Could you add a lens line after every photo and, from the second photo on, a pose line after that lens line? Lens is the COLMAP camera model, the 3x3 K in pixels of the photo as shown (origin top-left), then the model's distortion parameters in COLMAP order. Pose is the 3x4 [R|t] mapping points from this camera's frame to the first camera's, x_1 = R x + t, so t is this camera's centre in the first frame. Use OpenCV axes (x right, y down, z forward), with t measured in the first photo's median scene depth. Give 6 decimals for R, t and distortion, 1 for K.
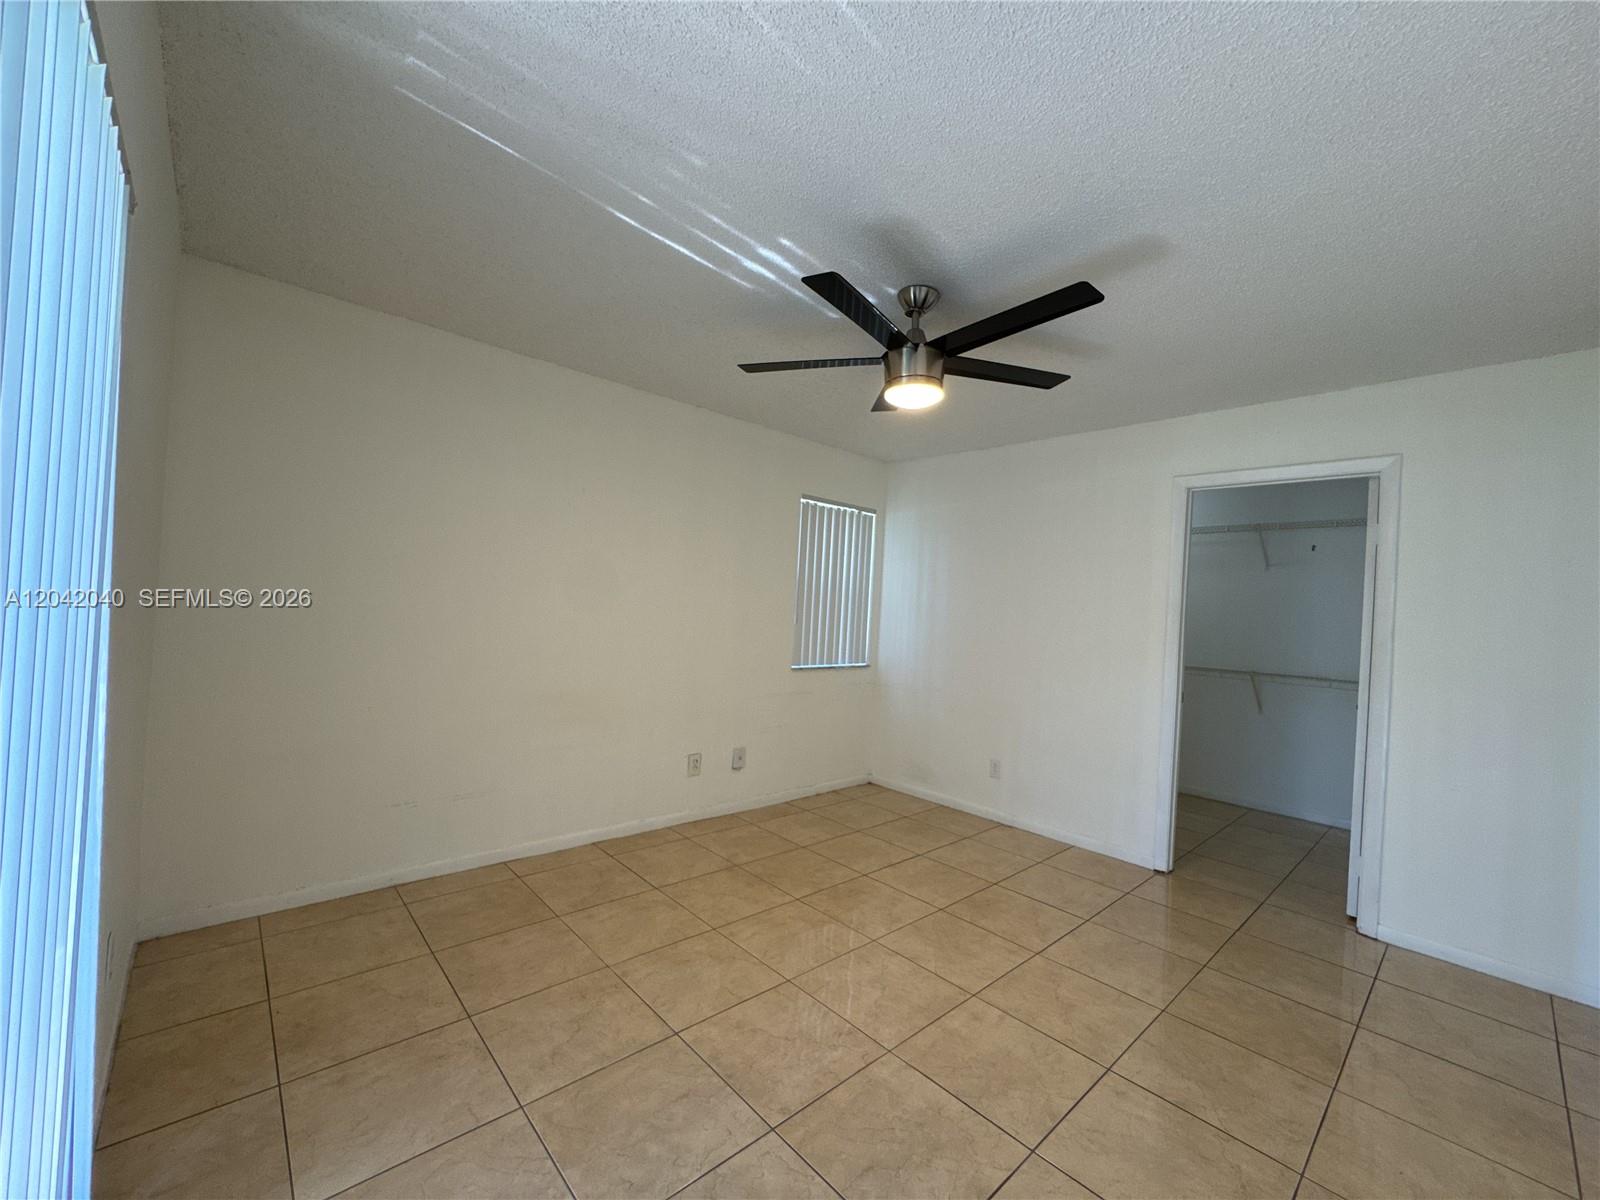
lens RADIAL K [[639.3, 0, 797.6], [0, 639.3, 606.6], [0, 0, 1]] dist [0.001573, -0.000078]
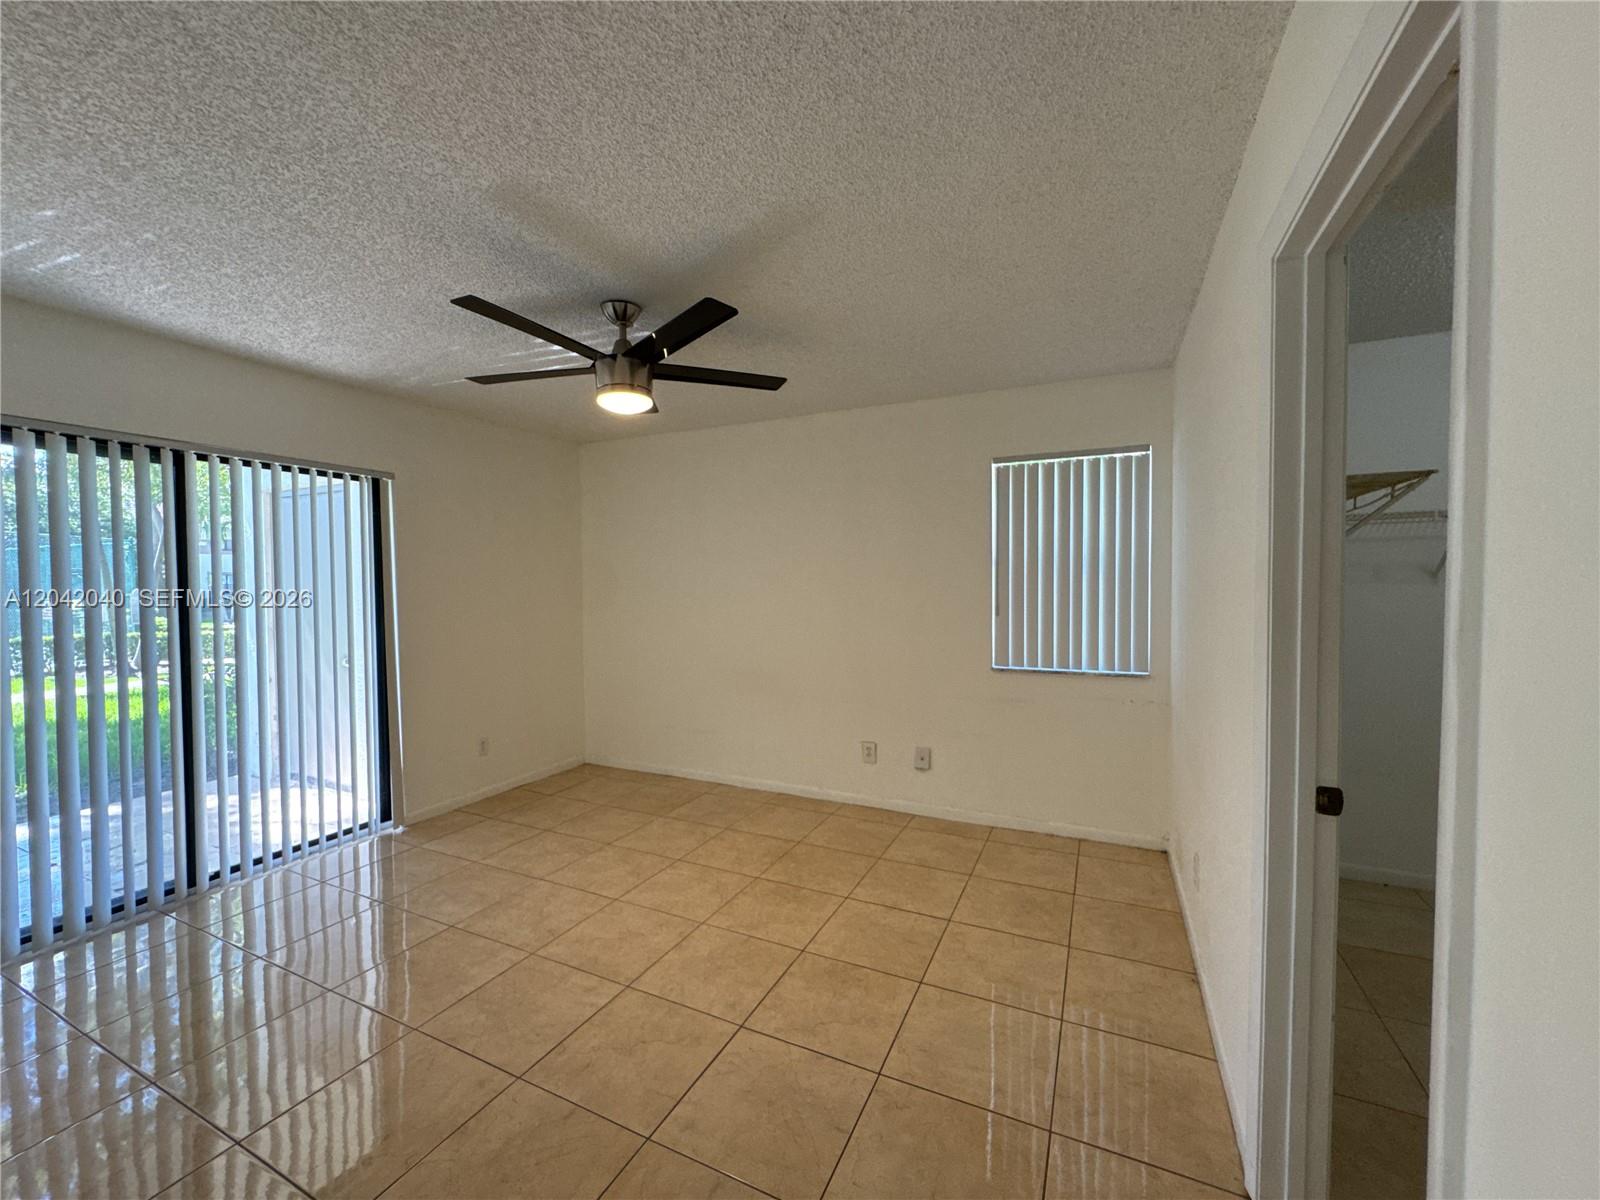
lens RADIAL K [[639.3, 0, 796.8], [0, 639.3, 597.4], [0, 0, 1]] dist [0.001573, -0.000078]
pose [[0.369288, -0.035642, -0.928631, 0.902421], [0.031697, 0.999166, -0.025744, 0.023527], [0.928774, -0.019928, 0.370110, 0.605237]]
